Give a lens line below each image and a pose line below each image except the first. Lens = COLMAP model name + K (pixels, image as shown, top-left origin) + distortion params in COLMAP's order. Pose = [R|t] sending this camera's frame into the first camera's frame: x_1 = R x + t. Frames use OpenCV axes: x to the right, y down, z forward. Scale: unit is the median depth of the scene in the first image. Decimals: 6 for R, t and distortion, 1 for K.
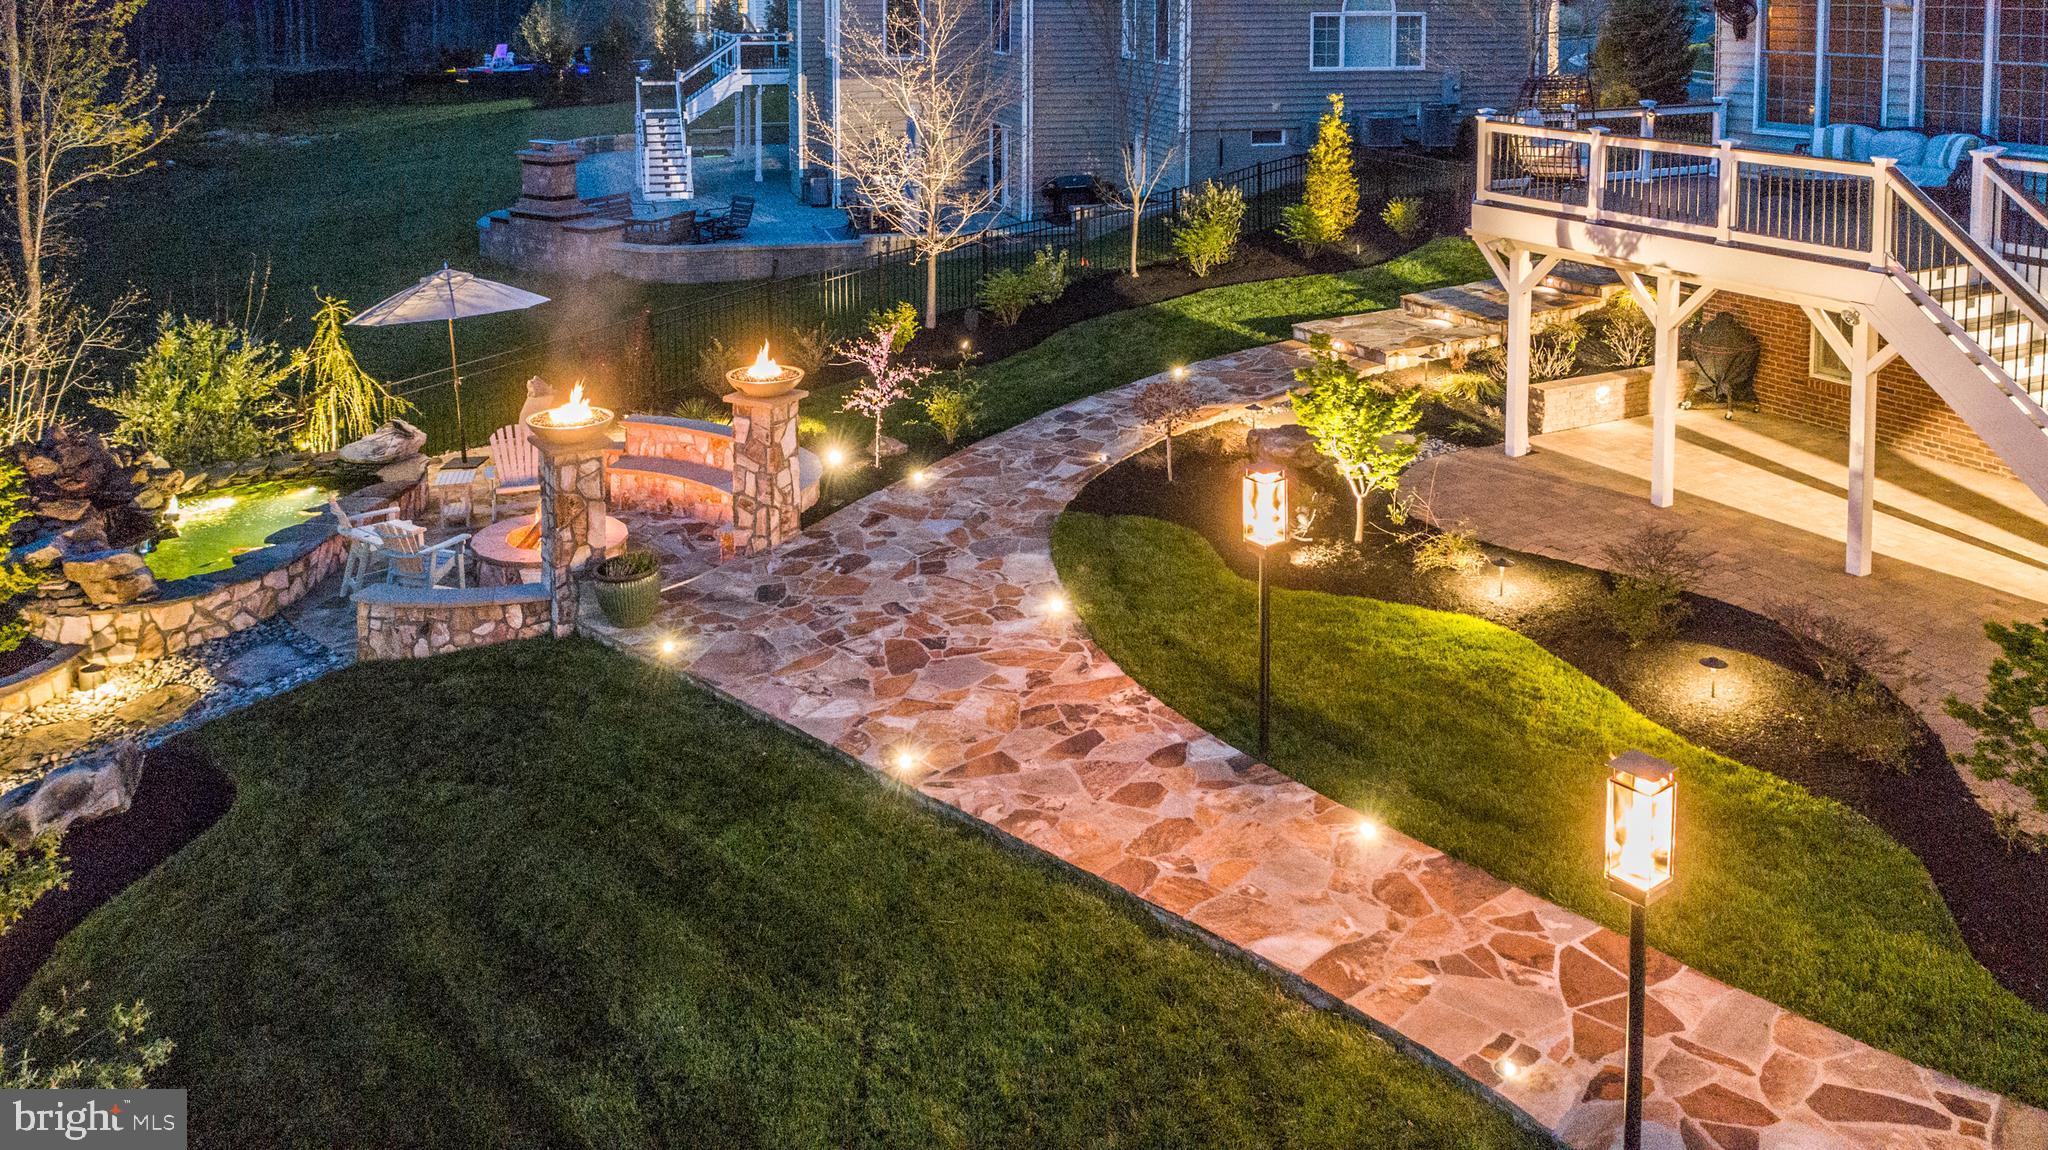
lens RADIAL K [[1697.3, 0, 1023.1], [0, 1697.3, 403.3], [0, 0, 1]] dist [-0.003473, 0.005171]
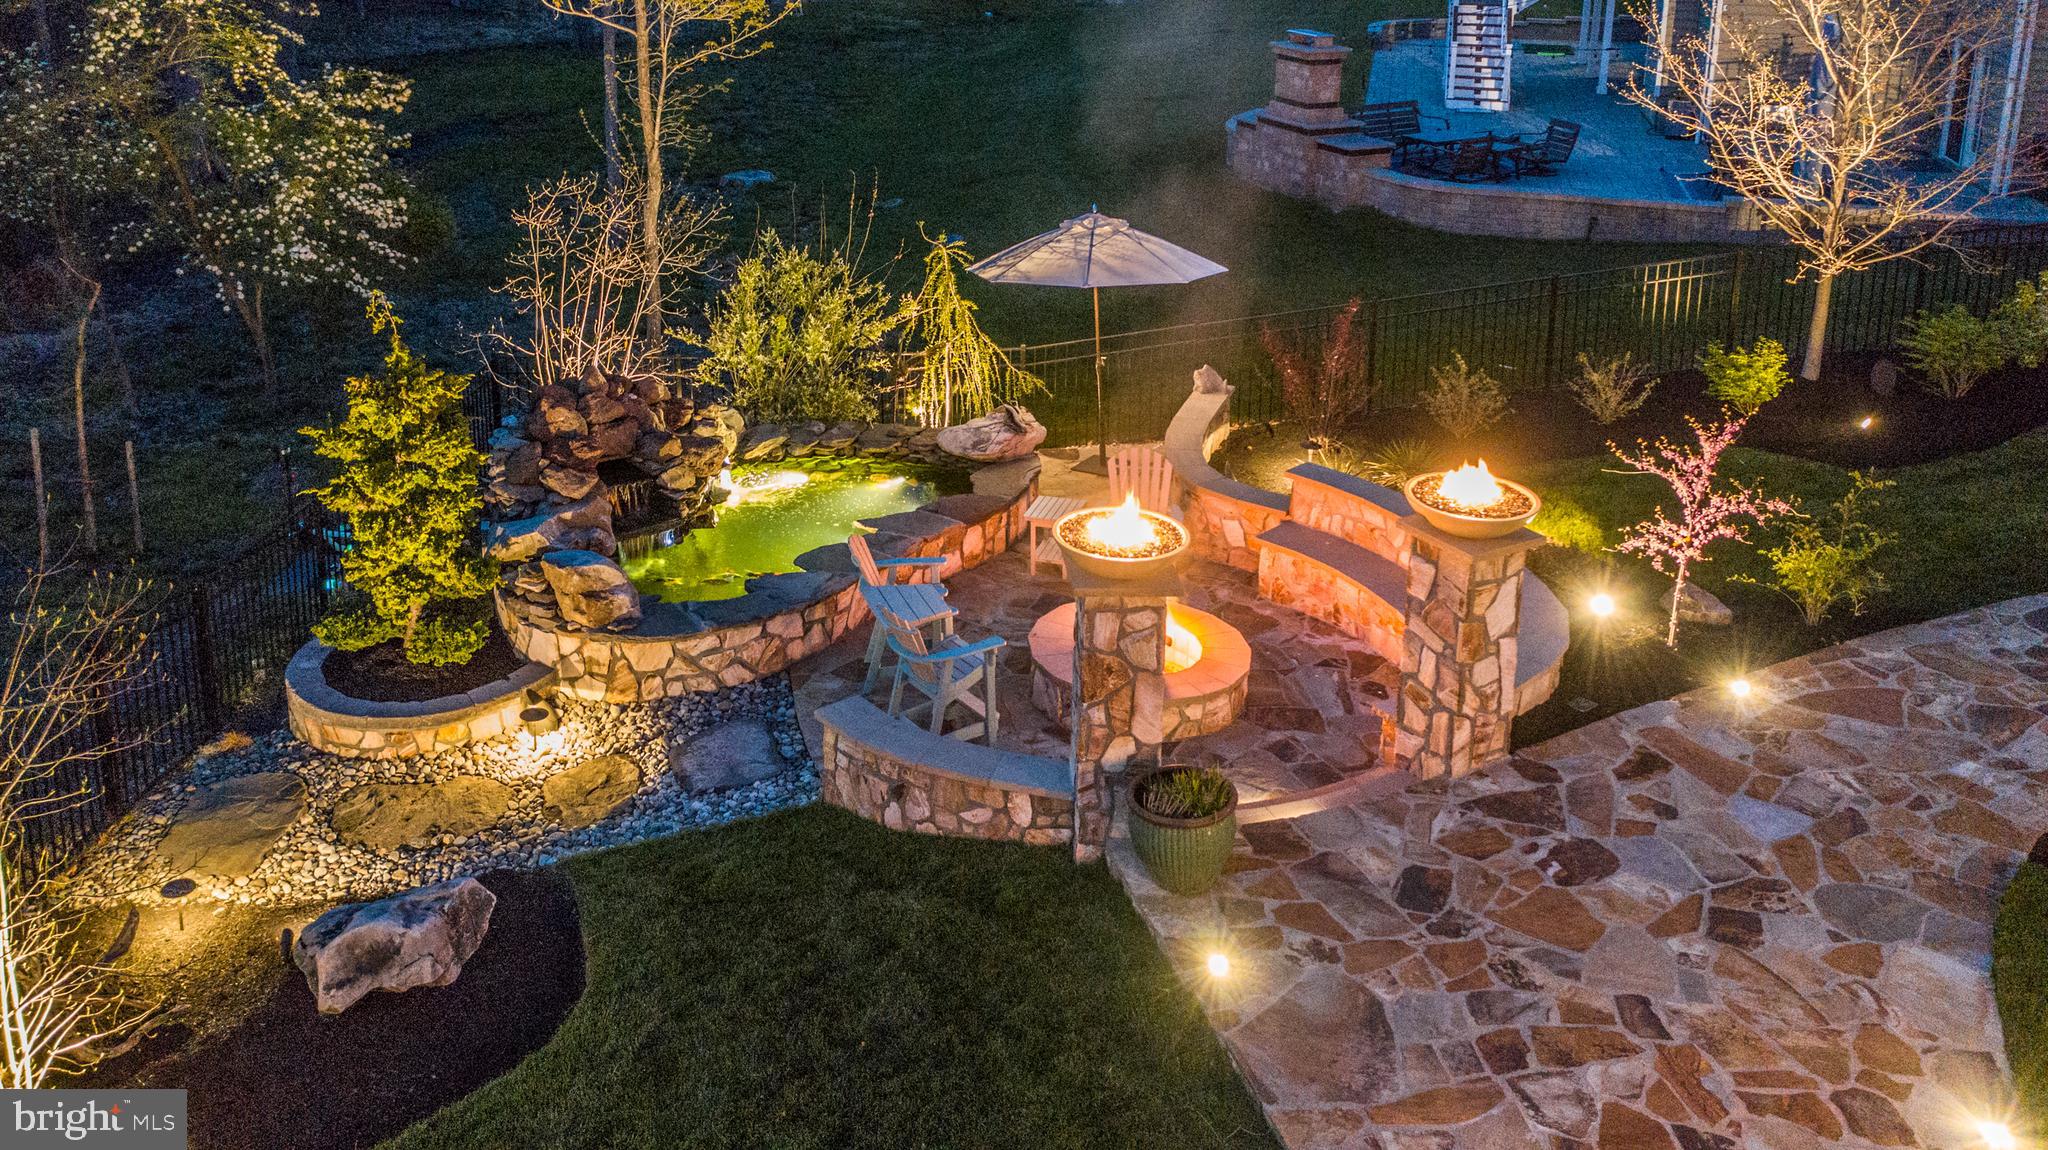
lens RADIAL K [[1726.6, 0, 1025.3], [0, 1726.6, 231.7], [0, 0, 1]] dist [-0.003454, 0.001276]
pose [[0.873520, 0.120133, -0.471731, -0.017098], [-0.129069, 0.991544, 0.013508, -0.088178], [0.469365, 0.049086, 0.881639, 0.378029]]
